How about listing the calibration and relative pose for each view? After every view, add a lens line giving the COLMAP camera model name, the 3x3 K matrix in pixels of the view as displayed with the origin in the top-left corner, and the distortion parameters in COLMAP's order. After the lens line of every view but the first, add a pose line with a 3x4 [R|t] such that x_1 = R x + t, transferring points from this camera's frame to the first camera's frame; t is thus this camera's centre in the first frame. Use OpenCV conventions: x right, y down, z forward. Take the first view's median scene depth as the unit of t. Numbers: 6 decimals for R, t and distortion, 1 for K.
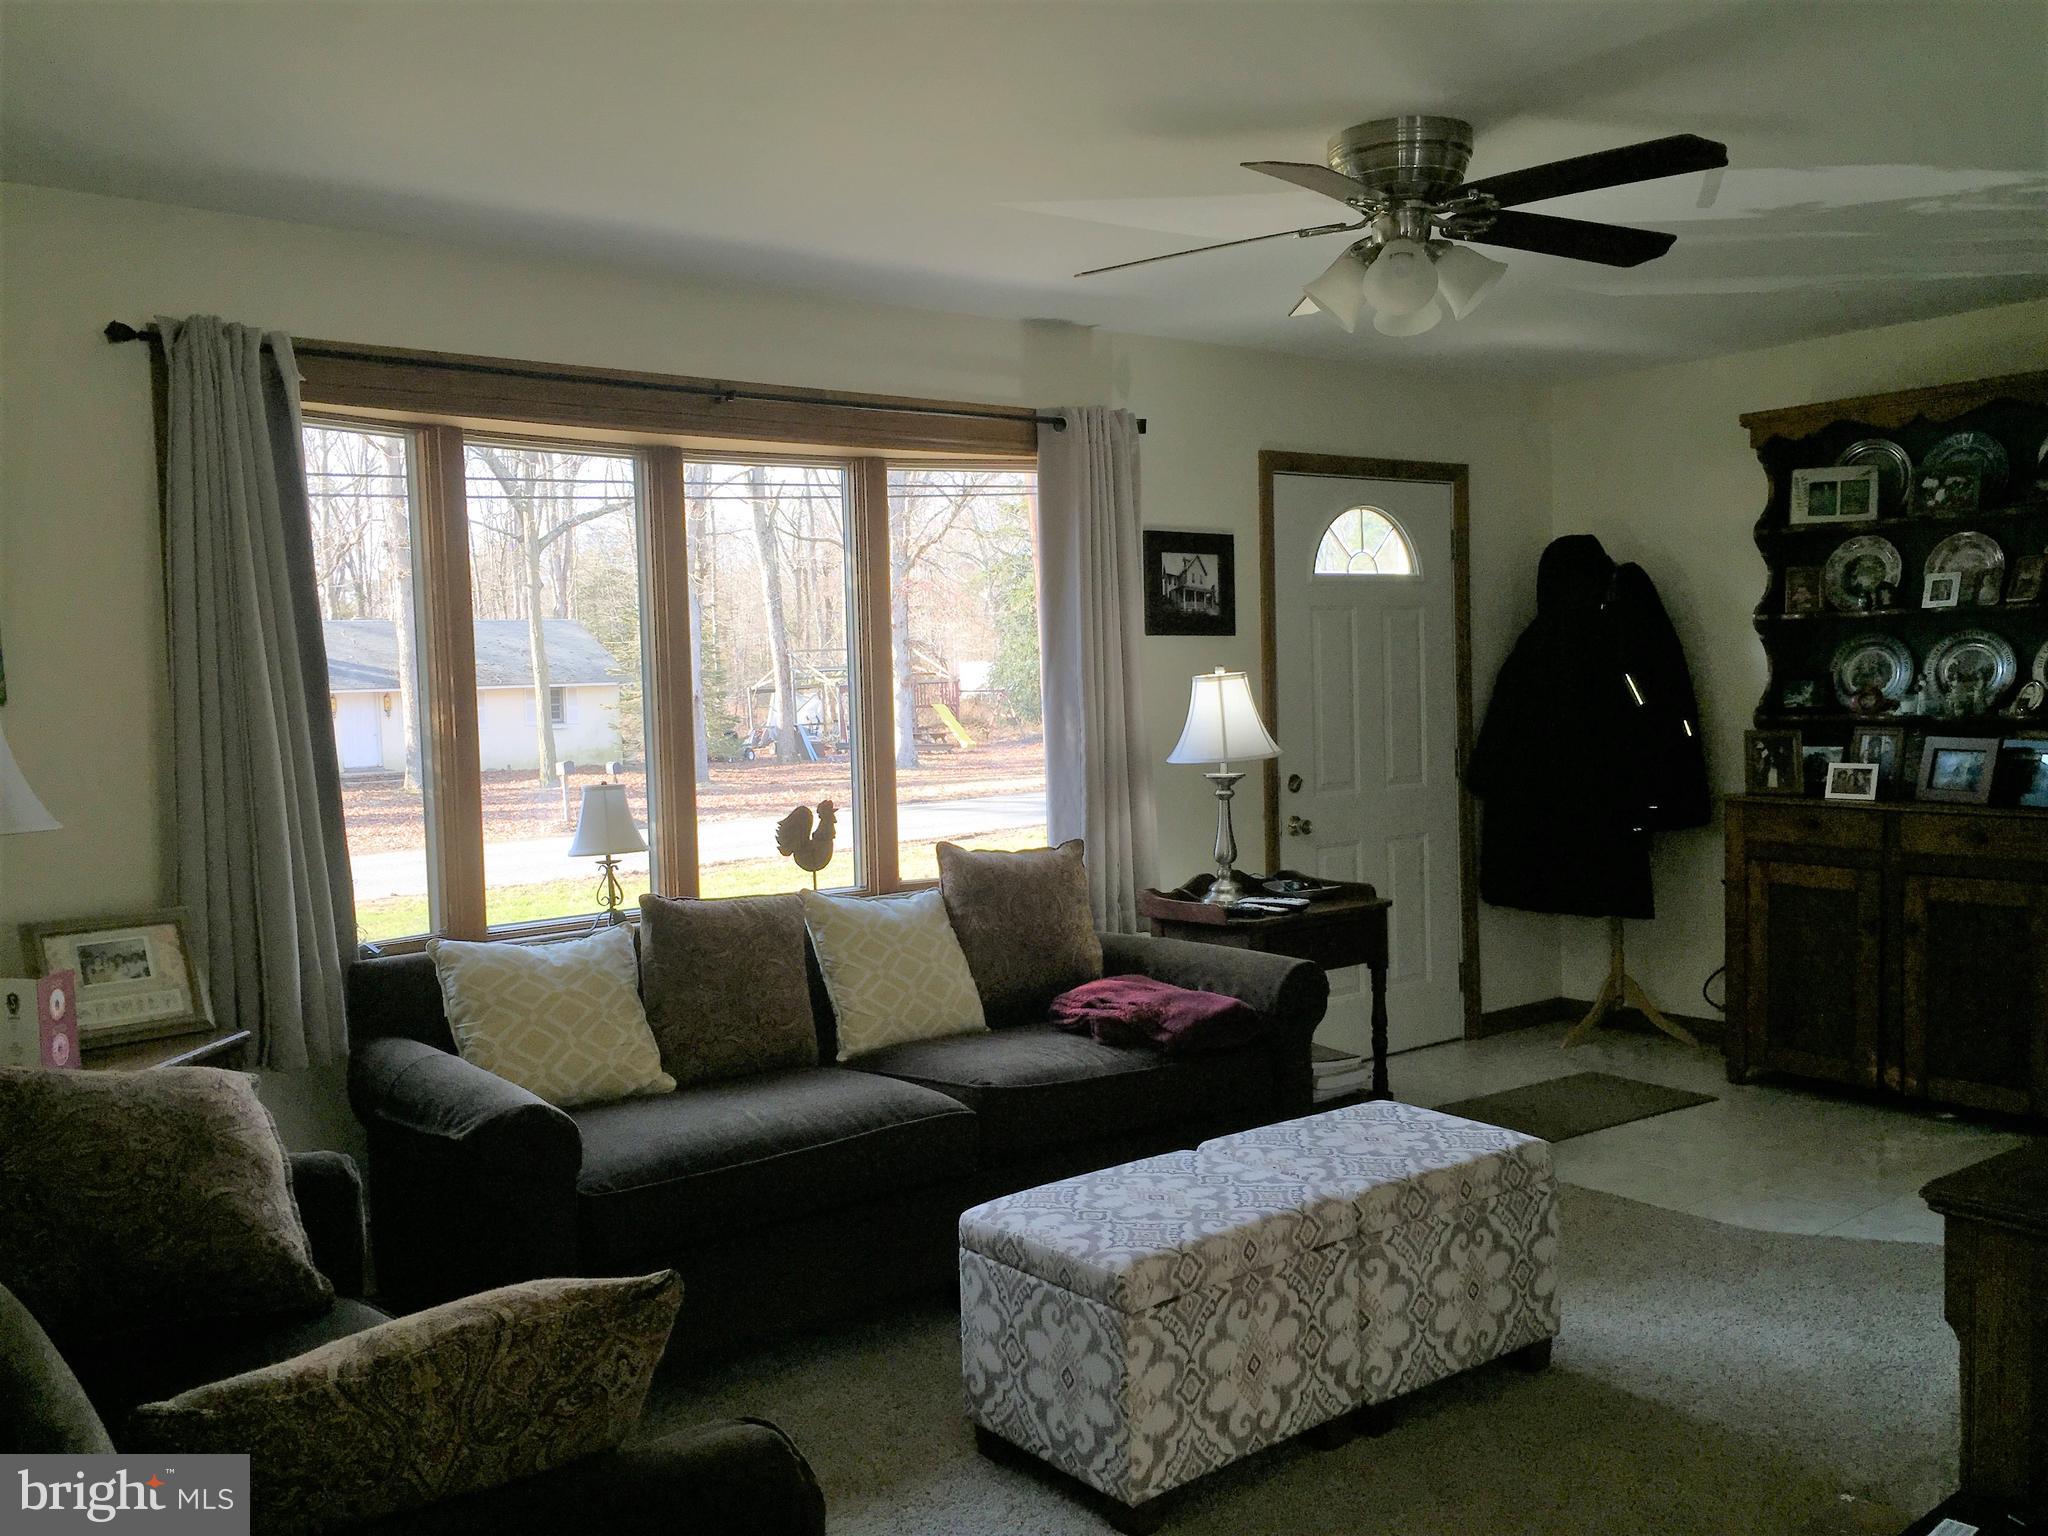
lens RADIAL K [[1743.1, 0, 1024.0], [0, 1743.1, 768.0], [0, 0, 1]] dist [0.066865, -0.073761]
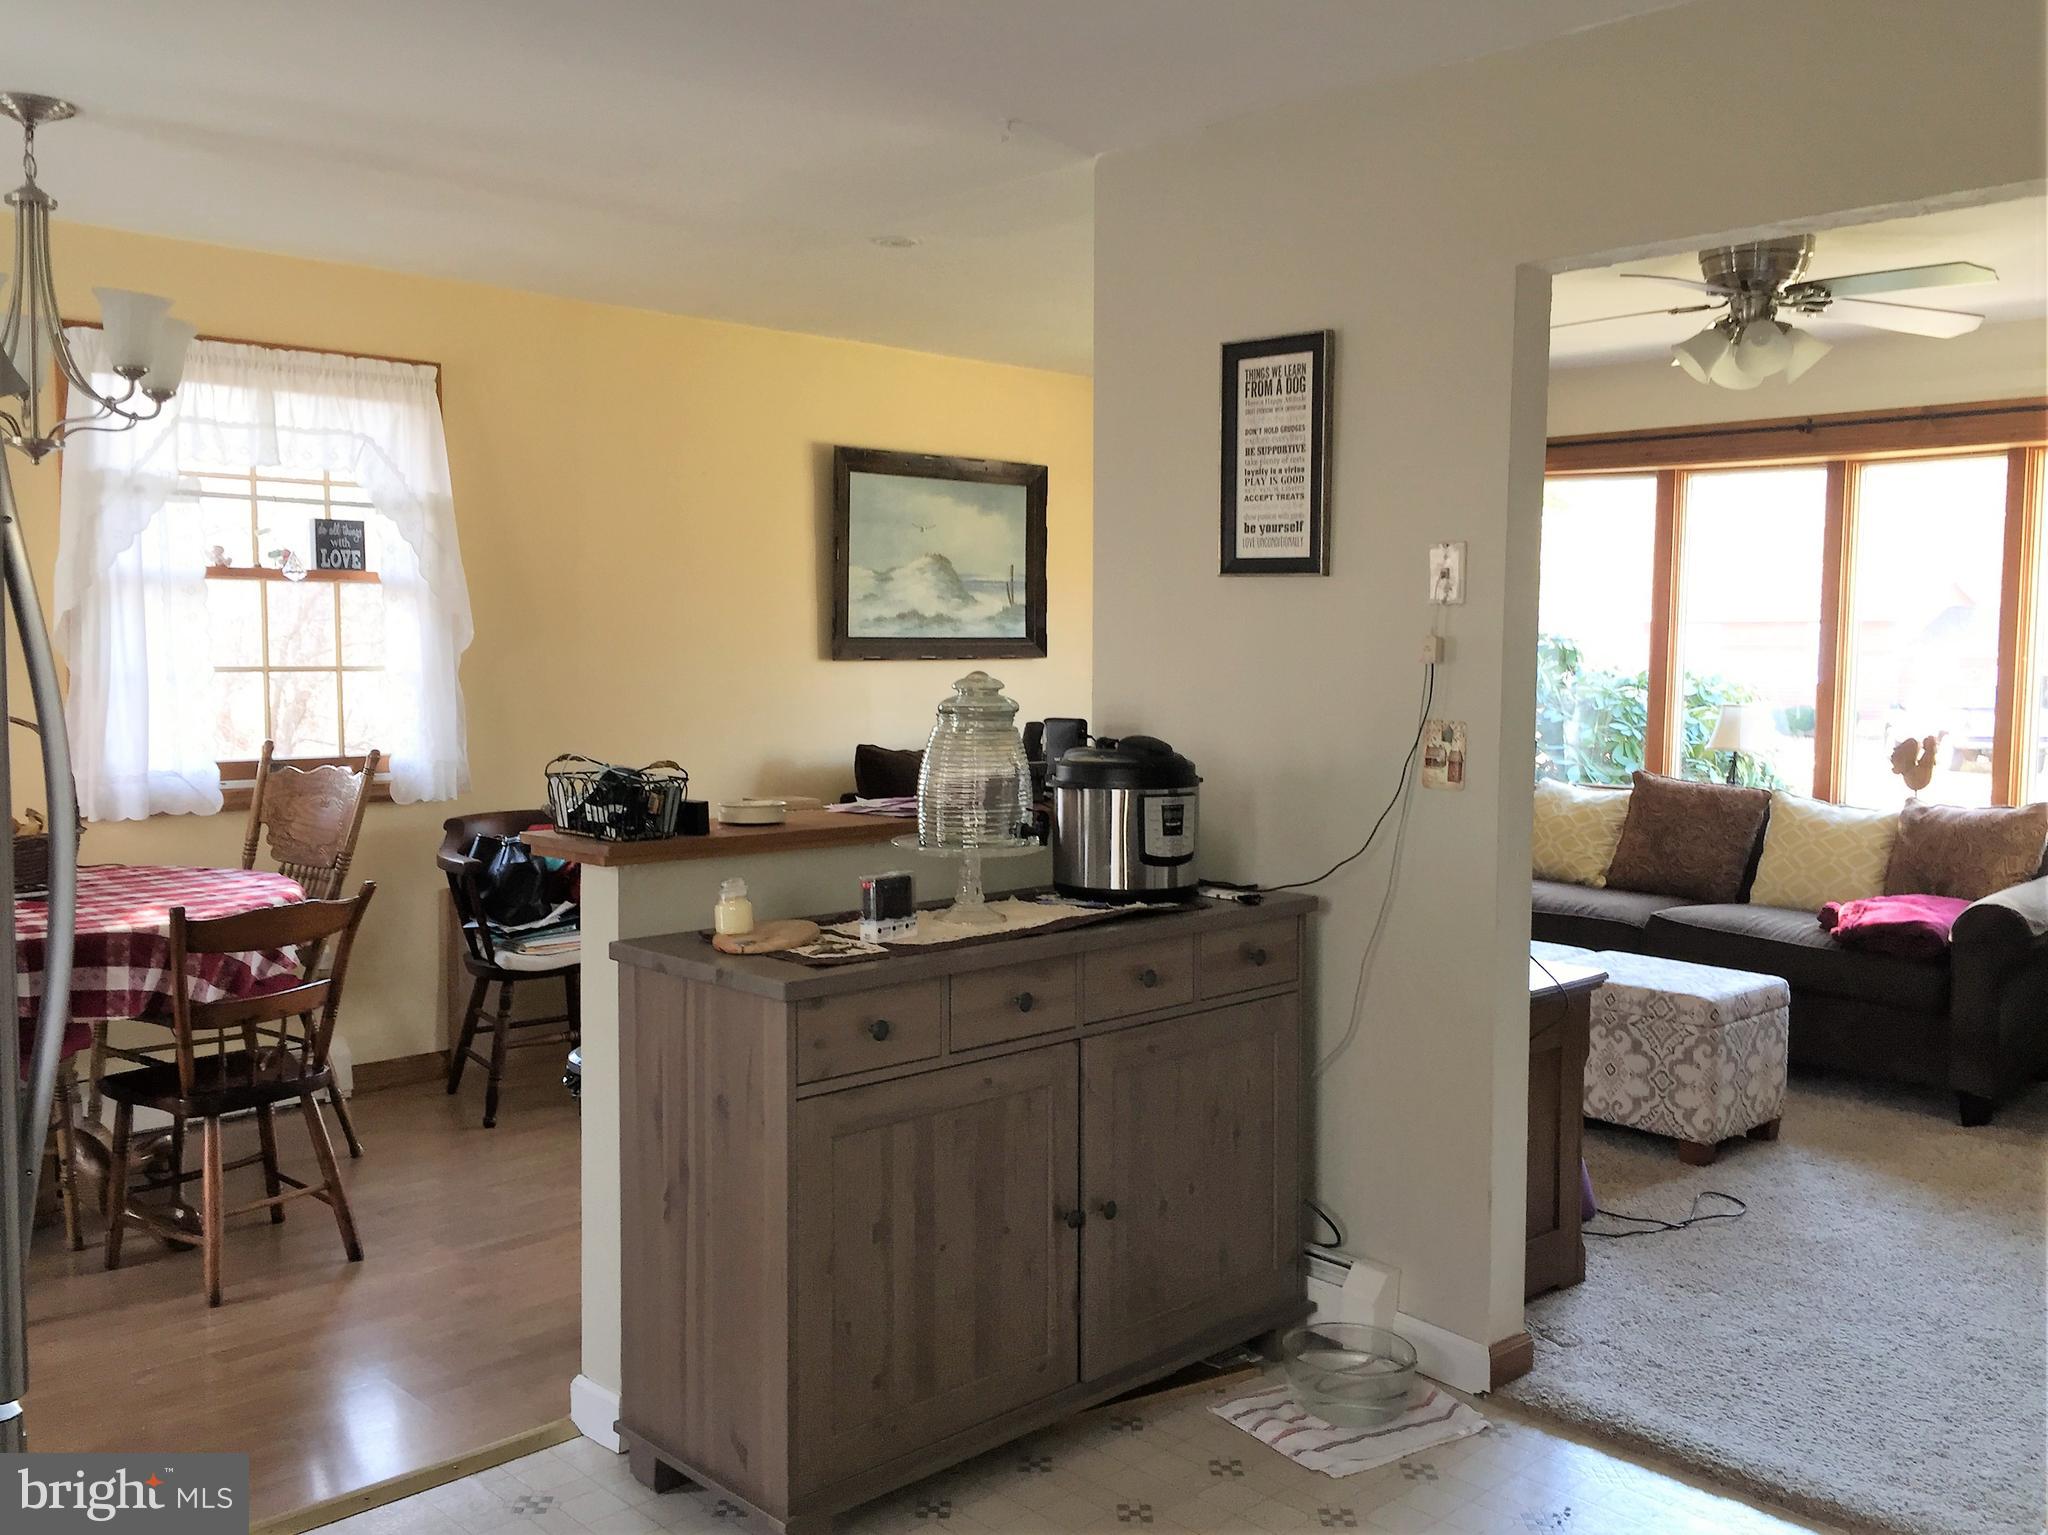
lens RADIAL K [[1779.0, 0, 1020.2], [0, 1779.0, 779.8], [0, 0, 1]] dist [0.071889, -0.086546]
pose [[0.096731, 0.110921, -0.989111, 1.029909], [-0.062330, 0.992495, 0.105205, -0.041190], [0.993357, 0.051475, 0.102919, 0.191015]]
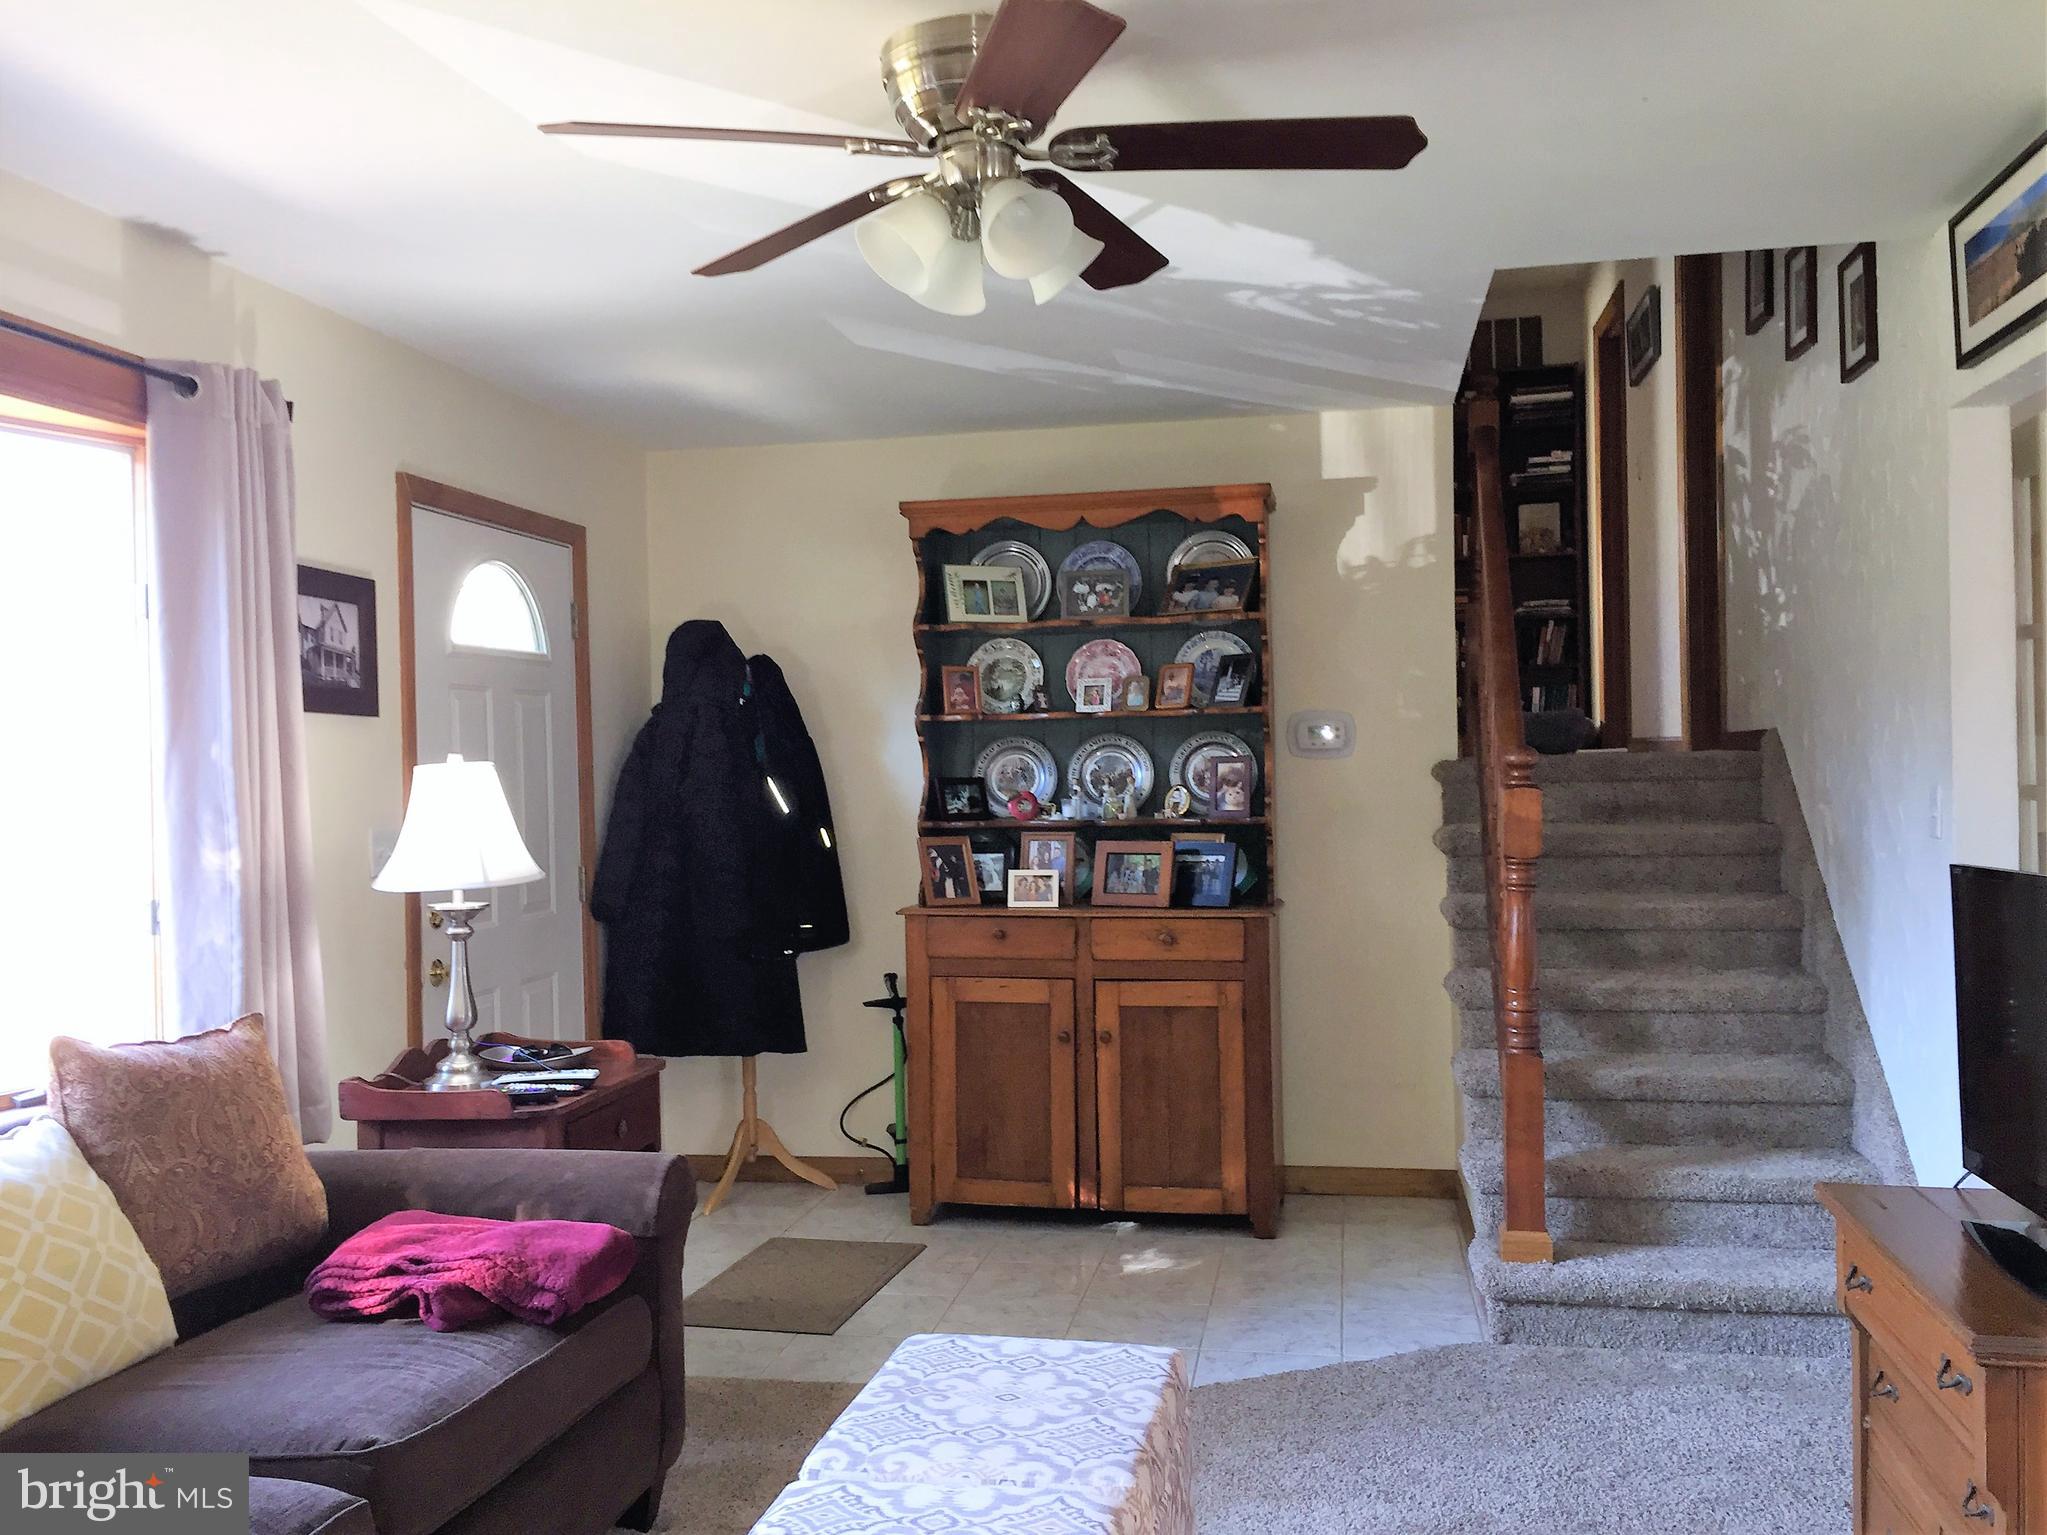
lens RADIAL K [[1778.1, 0, 1019.7], [0, 1778.1, 779.8], [0, 0, 1]] dist [0.071889, -0.086546]
pose [[0.750759, 0.008943, 0.660516, -0.183754], [0.033705, 0.998087, -0.051822, -0.001728], [-0.659716, 0.061168, 0.749021, 0.278223]]
